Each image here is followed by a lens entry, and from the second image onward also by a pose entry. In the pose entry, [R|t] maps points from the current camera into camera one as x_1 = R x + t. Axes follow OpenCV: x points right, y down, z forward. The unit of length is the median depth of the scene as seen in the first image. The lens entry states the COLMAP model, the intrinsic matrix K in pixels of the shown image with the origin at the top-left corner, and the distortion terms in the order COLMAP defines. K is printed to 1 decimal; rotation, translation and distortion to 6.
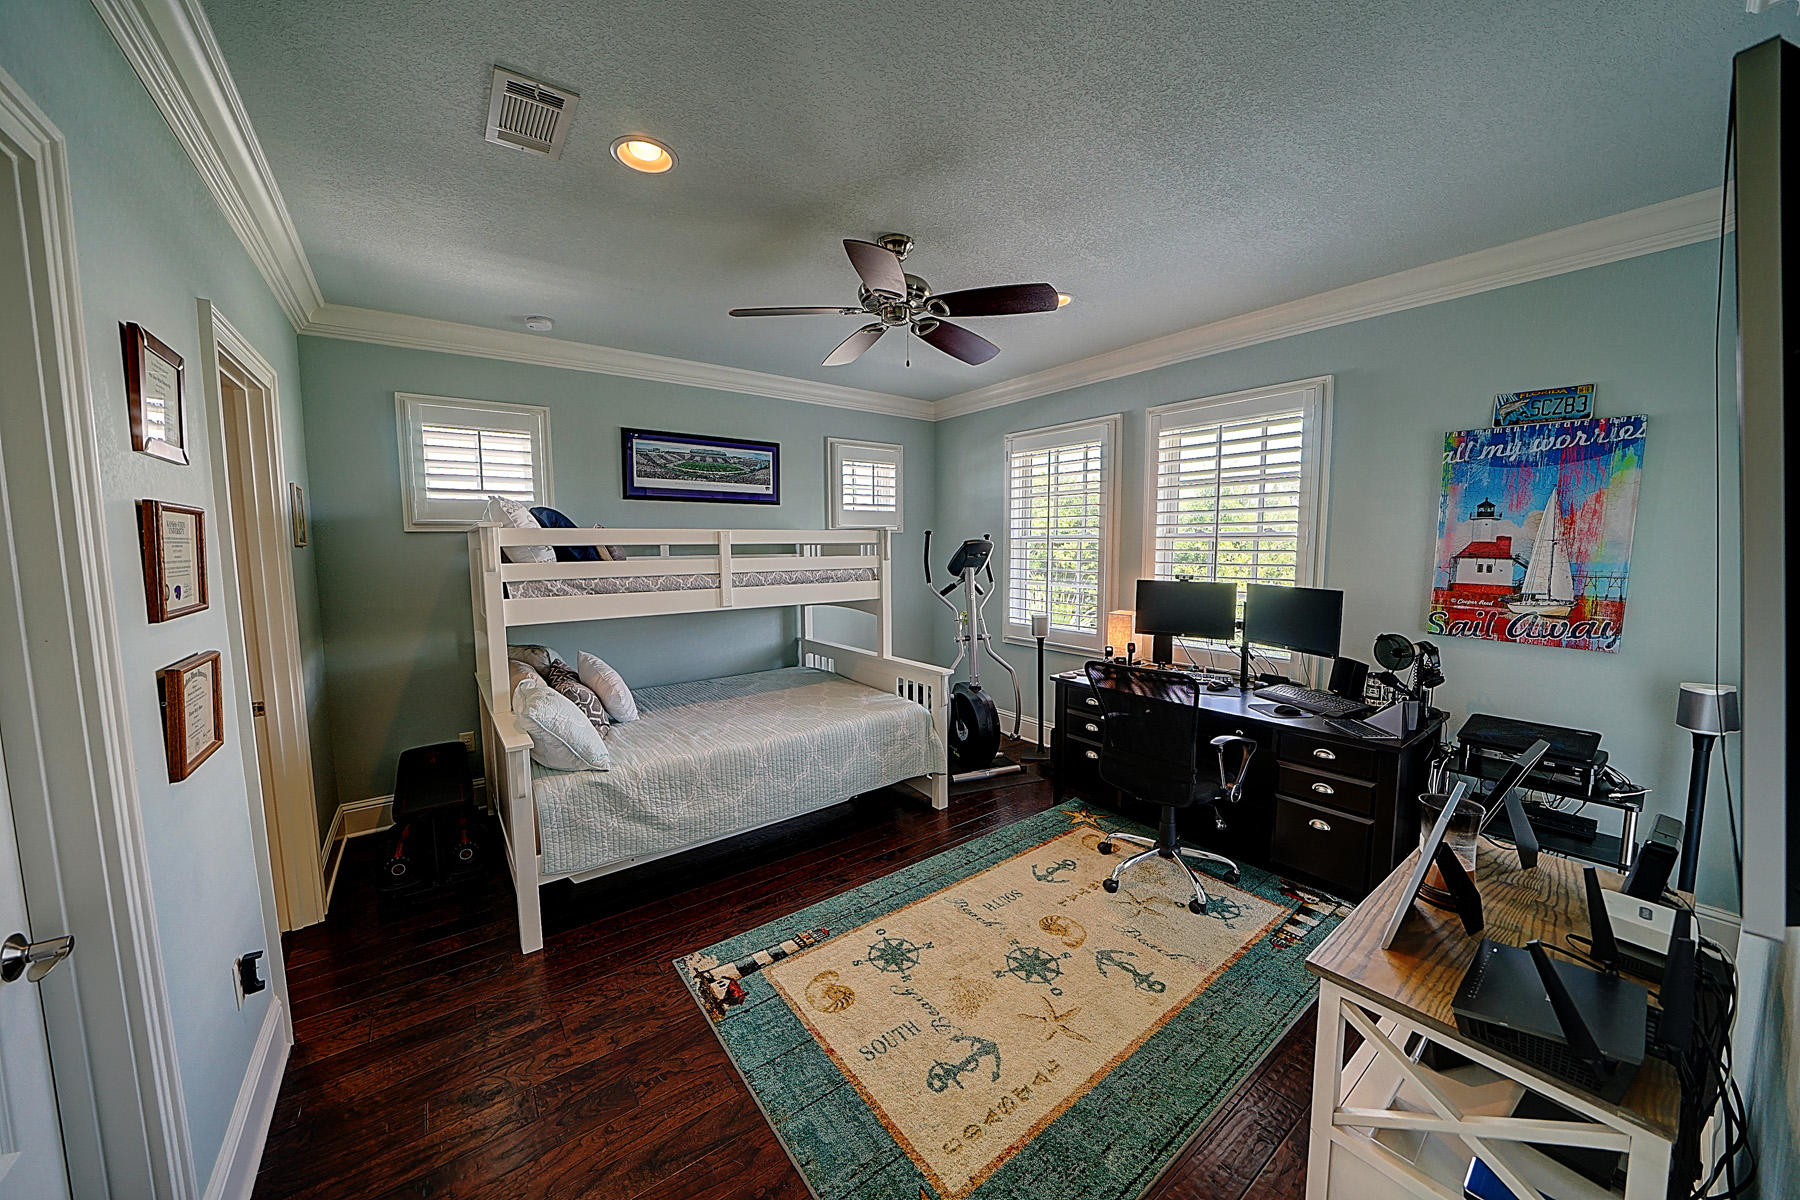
lens RADIAL K [[625.8, 0, 903.2], [0, 625.8, 591.3], [0, 0, 1]] dist [-0.023334, 0.002314]
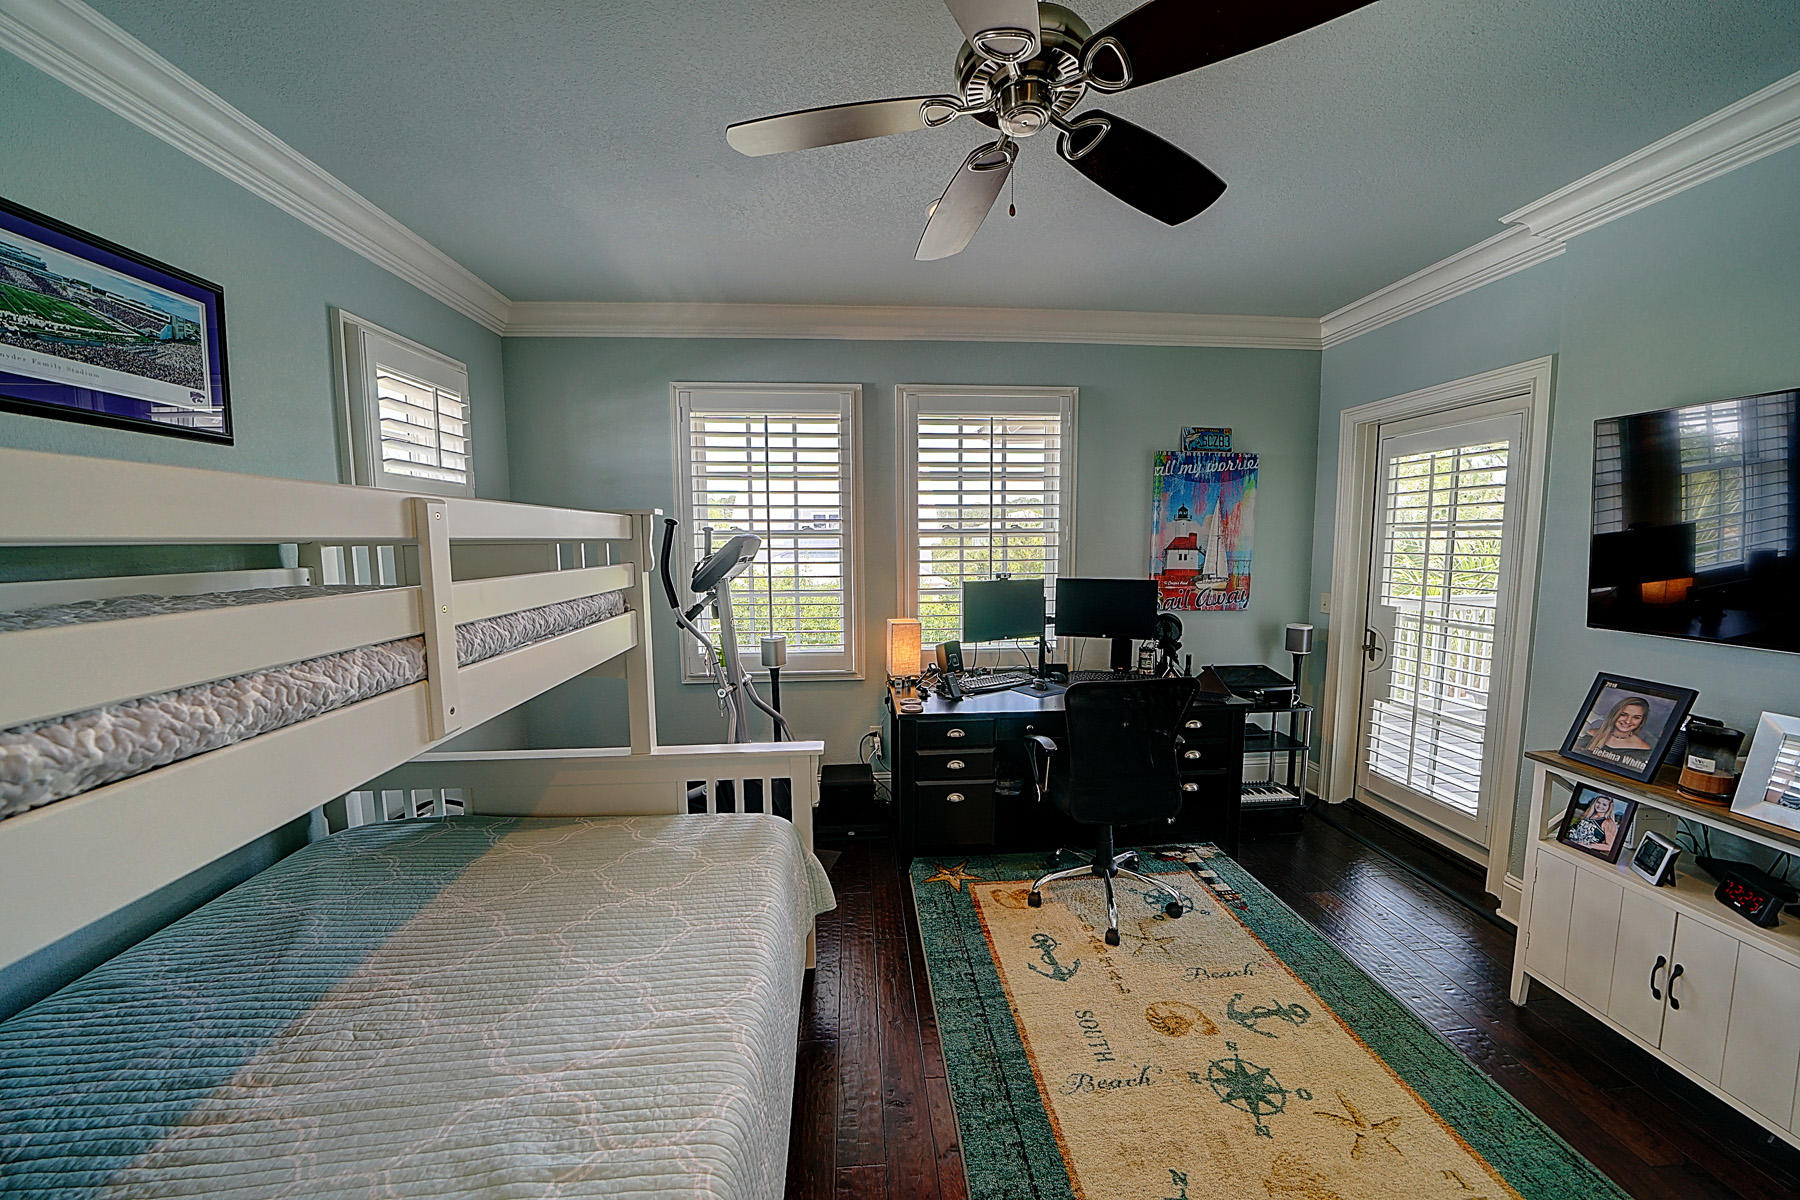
lens RADIAL K [[625.8, 0, 902.8], [0, 625.8, 594.0], [0, 0, 1]] dist [-0.023334, 0.002314]
pose [[0.544815, -0.073758, 0.835306, -0.511208], [0.068341, 0.996716, 0.043437, -0.057326], [-0.835767, 0.033421, 0.548066, 0.764771]]
